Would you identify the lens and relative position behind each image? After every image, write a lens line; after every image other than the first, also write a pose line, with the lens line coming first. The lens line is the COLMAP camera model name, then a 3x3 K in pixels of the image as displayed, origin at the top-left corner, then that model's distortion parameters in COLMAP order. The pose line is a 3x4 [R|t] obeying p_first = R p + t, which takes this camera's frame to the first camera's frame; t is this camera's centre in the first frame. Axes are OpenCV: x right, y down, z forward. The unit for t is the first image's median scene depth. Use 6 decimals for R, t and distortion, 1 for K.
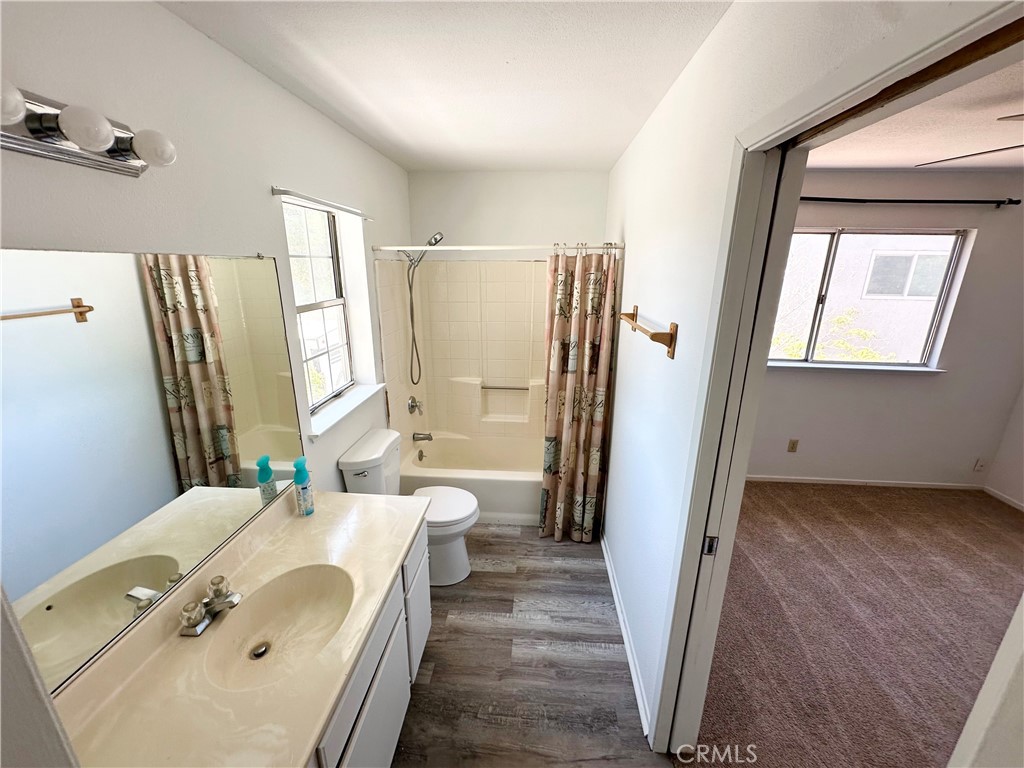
lens RADIAL K [[408.8, 0, 512.0], [0, 408.8, 384.0], [0, 0, 1]] dist [-0.000388, 0.000447]
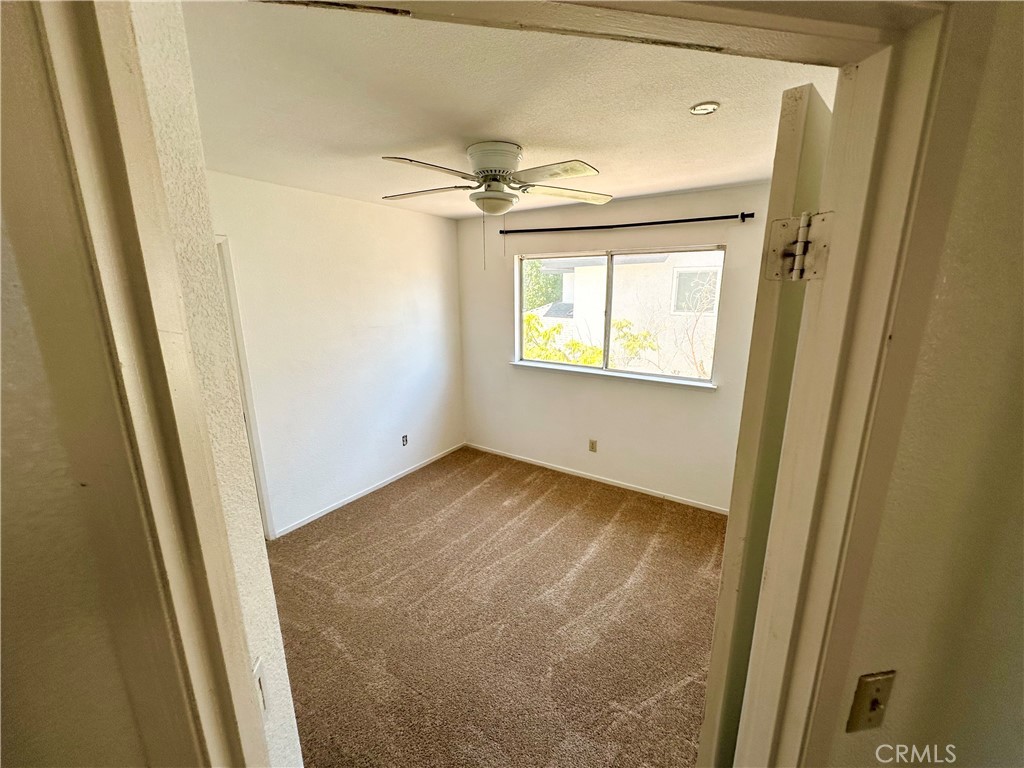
lens RADIAL K [[408.8, 0, 512.0], [0, 408.8, 384.0], [0, 0, 1]] dist [-0.000388, 0.000447]
pose [[0.866182, 0.098940, -0.489836, 1.406970], [-0.127752, 0.991475, -0.025640, 0.059284], [0.483123, 0.084787, 0.871438, -0.105095]]
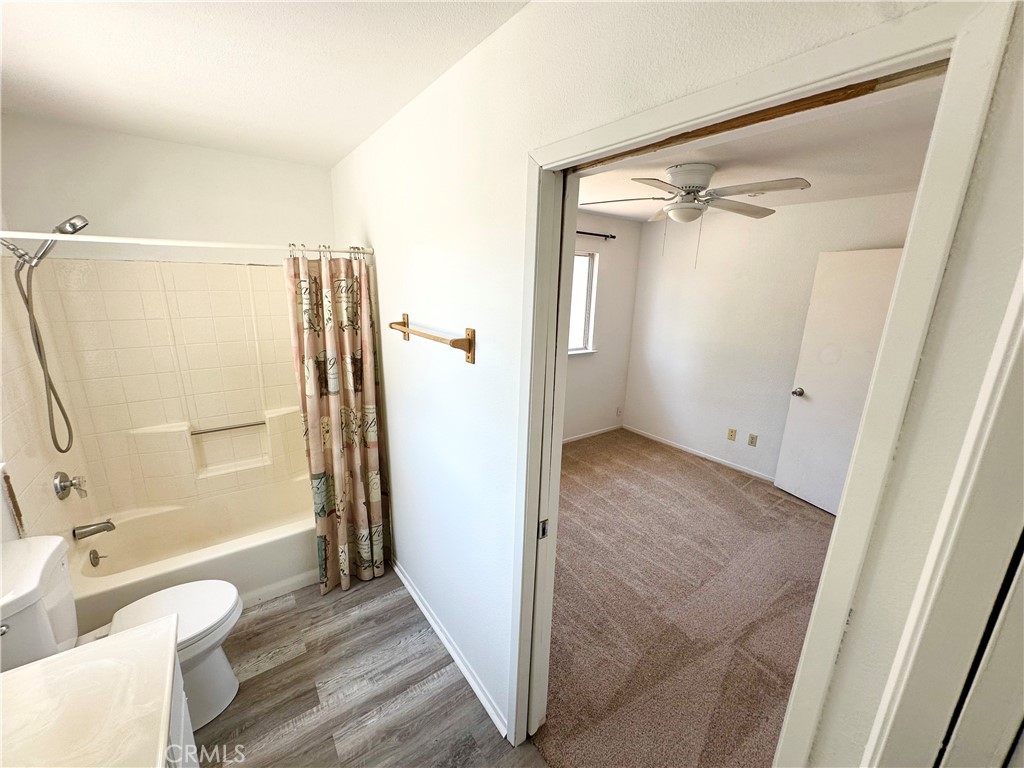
lens RADIAL K [[408.8, 0, 512.0], [0, 408.8, 384.0], [0, 0, 1]] dist [-0.000388, 0.000447]
pose [[0.770503, -0.145663, 0.620570, -0.097525], [0.159387, 0.986641, 0.033693, -0.017306], [-0.617188, 0.072950, 0.783427, 0.085781]]
